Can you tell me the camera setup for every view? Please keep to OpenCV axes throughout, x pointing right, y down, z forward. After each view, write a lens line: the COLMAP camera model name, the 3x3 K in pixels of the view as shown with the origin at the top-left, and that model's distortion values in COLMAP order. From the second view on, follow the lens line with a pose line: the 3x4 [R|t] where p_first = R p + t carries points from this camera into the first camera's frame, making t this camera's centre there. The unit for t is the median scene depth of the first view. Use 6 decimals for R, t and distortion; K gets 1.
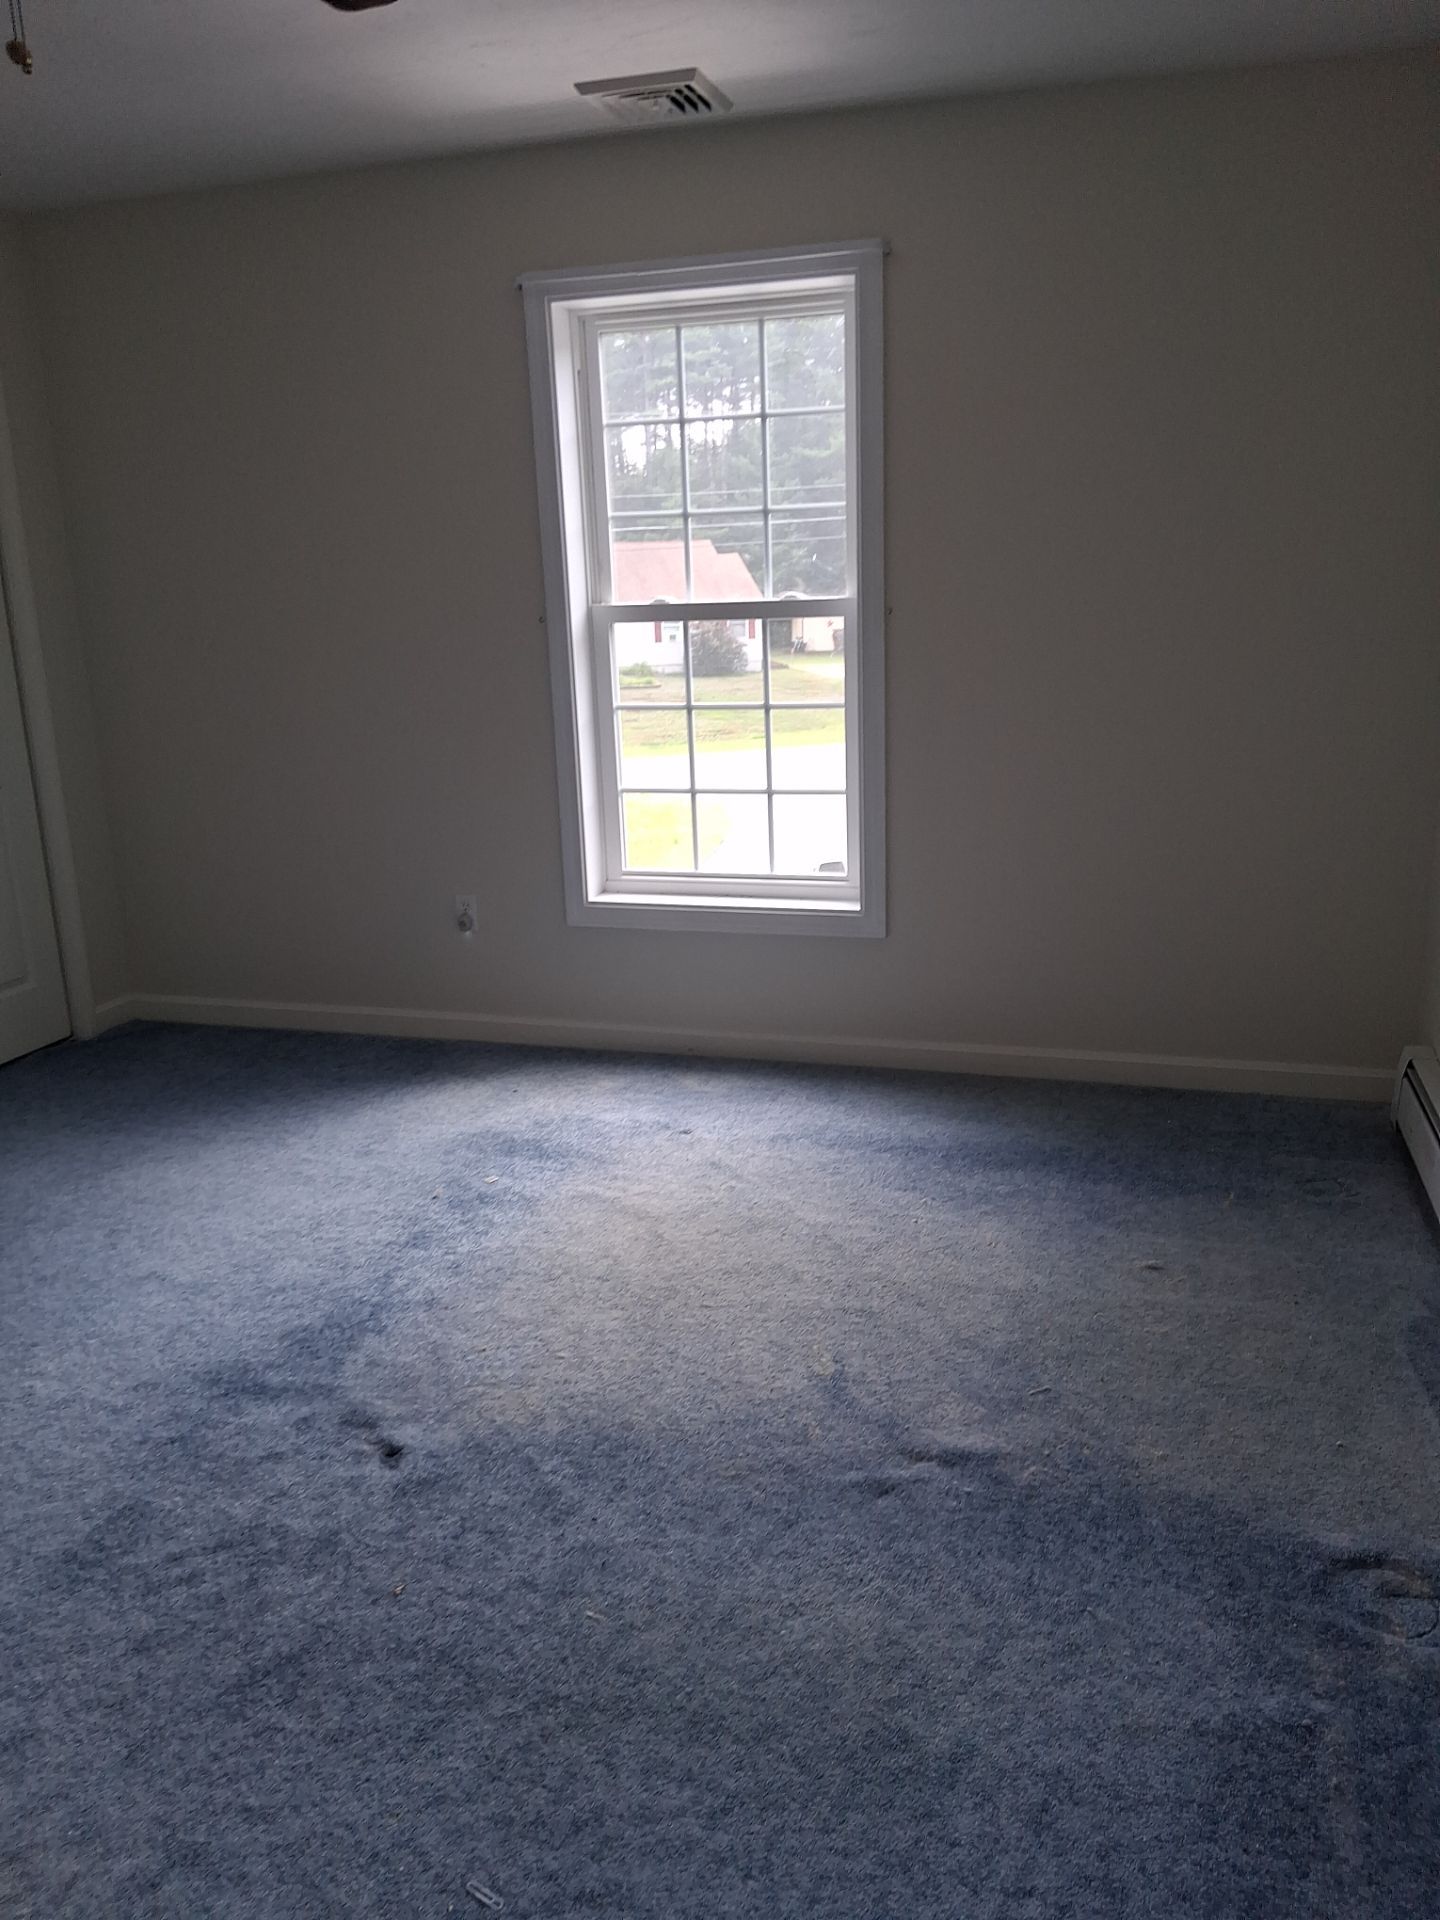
lens RADIAL K [[1472.9, 0, 721.0], [0, 1472.9, 960.4], [0, 0, 1]] dist [0.018857, -0.050647]
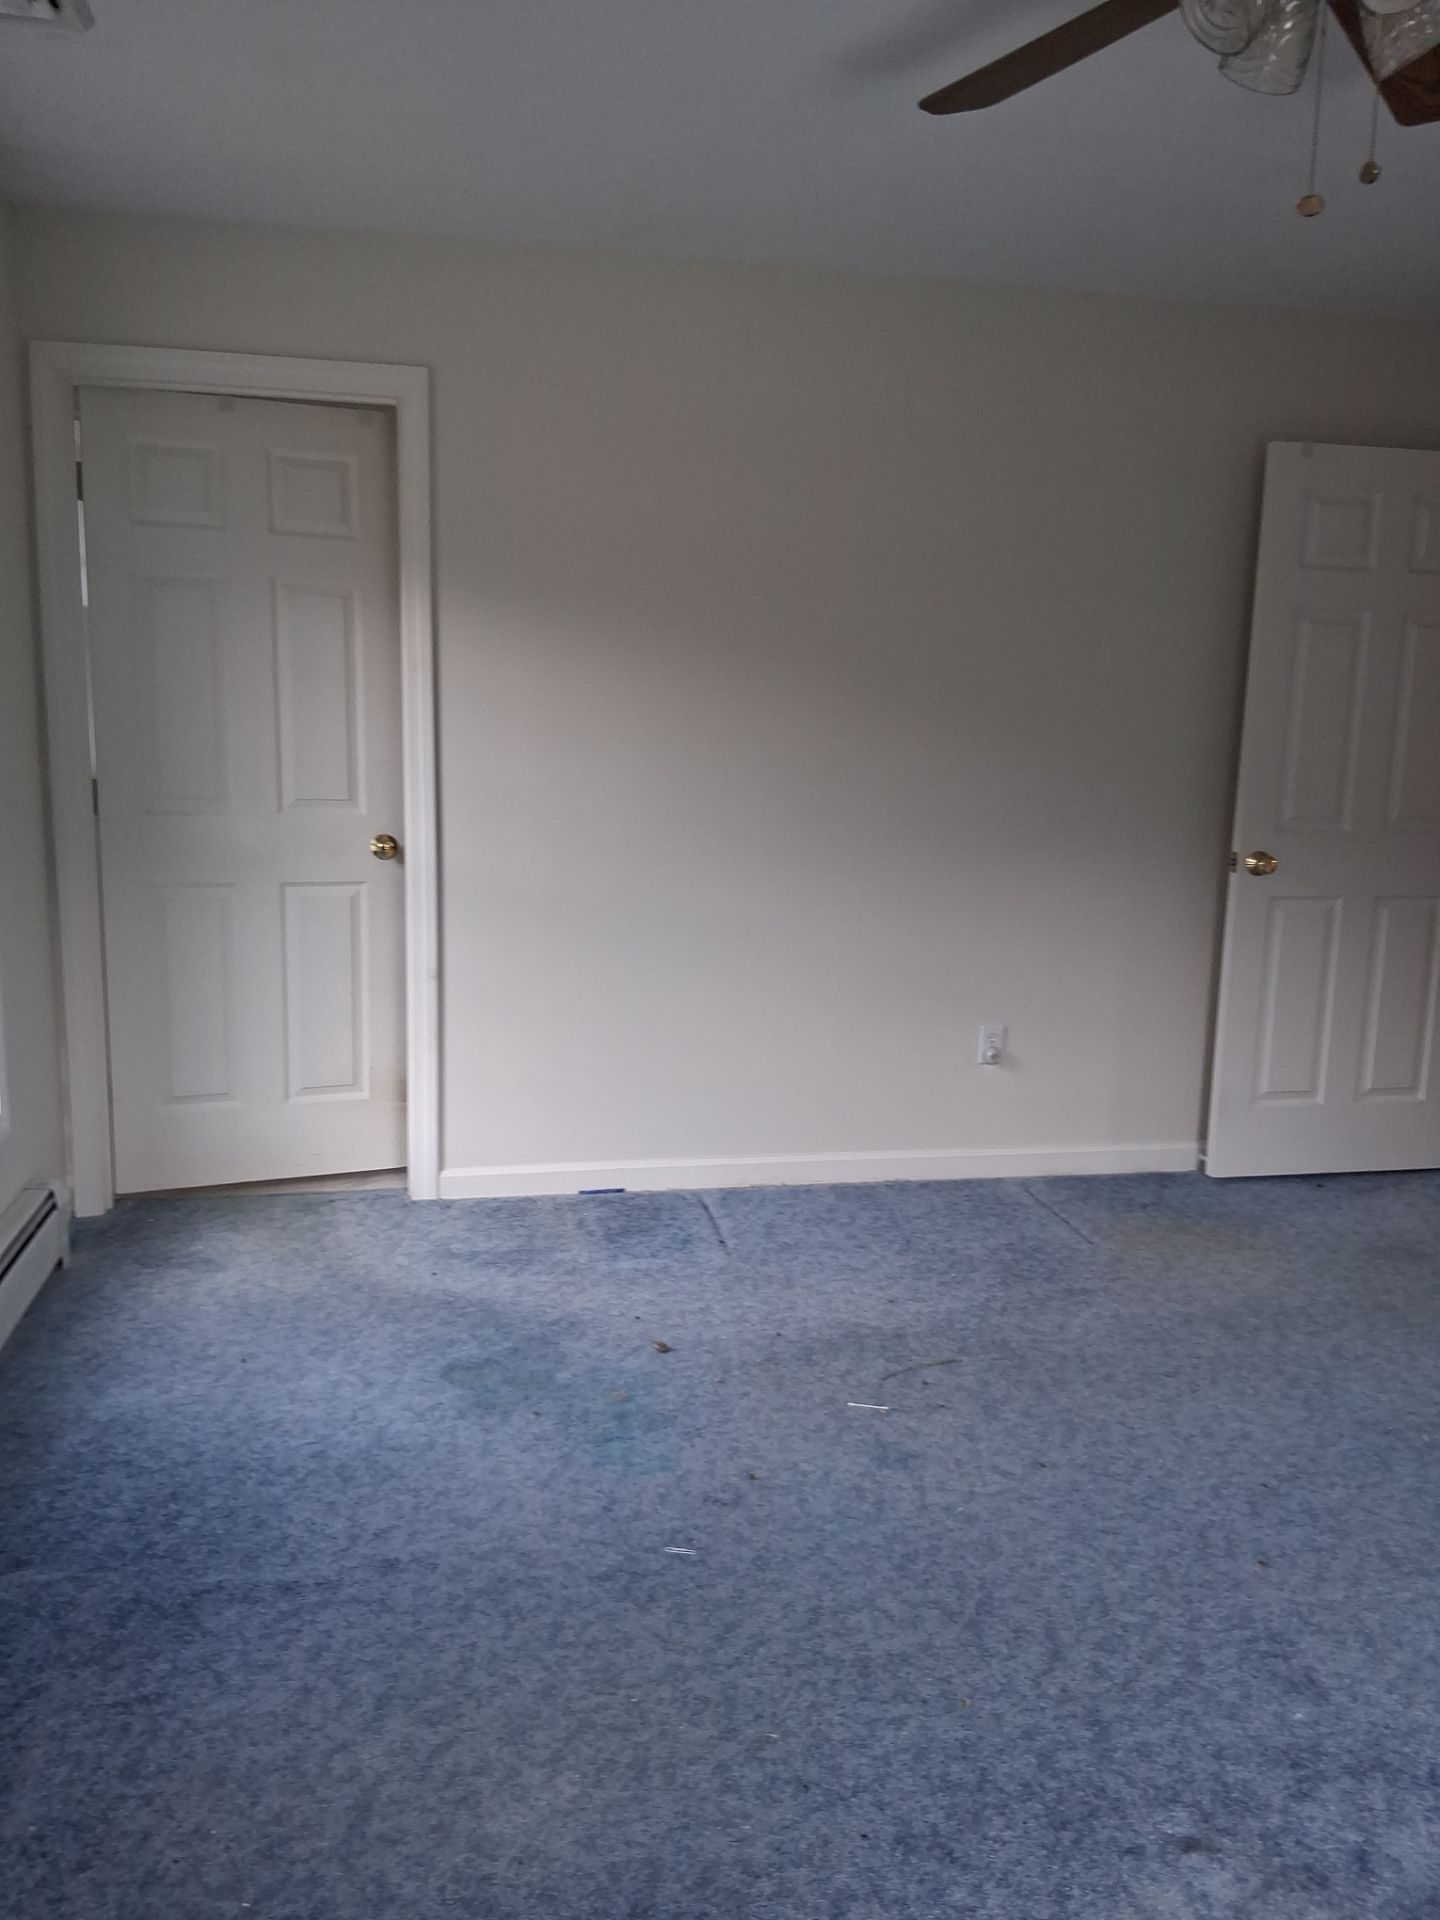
lens RADIAL K [[1472.9, 0, 722.6], [0, 1472.9, 957.3], [0, 0, 1]] dist [0.018857, -0.050647]
pose [[-0.887072, 0.089656, -0.452841, 0.295064], [-0.112067, 0.909790, 0.399653, -0.361122], [0.447821, 0.405270, -0.797002, 1.364256]]
